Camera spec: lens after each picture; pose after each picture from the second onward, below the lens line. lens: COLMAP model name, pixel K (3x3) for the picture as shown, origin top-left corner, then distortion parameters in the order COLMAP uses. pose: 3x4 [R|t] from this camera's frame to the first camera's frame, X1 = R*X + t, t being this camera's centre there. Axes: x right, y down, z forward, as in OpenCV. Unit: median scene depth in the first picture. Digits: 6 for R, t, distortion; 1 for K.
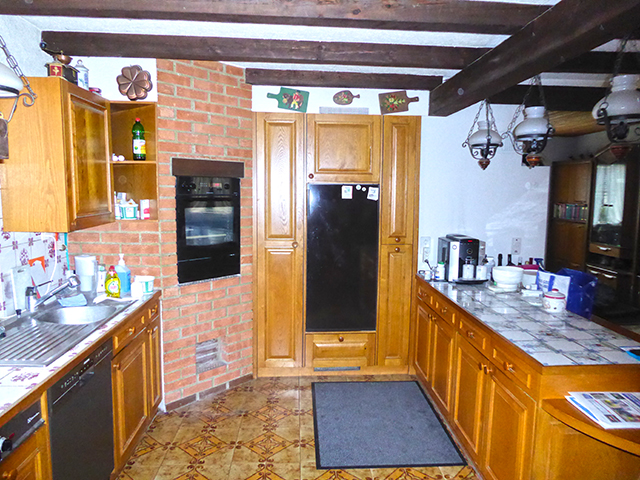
lens RADIAL K [[452.7, 0, 324.1], [0, 452.7, 238.7], [0, 0, 1]] dist [-0.024503, 0.000003]
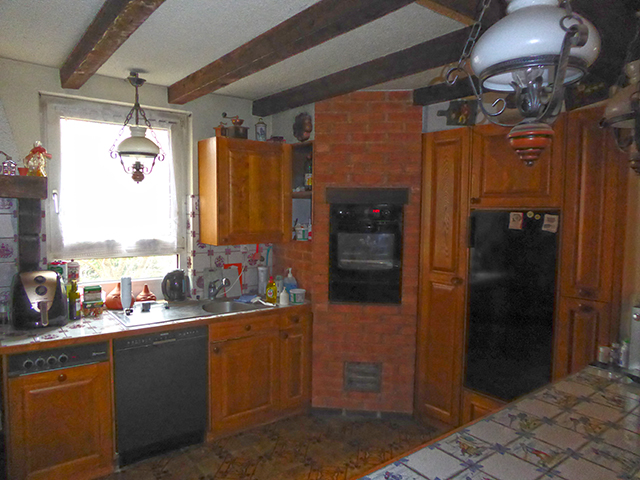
lens RADIAL K [[452.7, 0, 322.8], [0, 452.7, 242.6], [0, 0, 1]] dist [-0.024503, 0.000003]
pose [[0.565194, 0.053595, -0.823215, 0.506319], [-0.093719, 0.995599, 0.000473, -0.036981], [0.819617, 0.076884, 0.567730, 0.313945]]
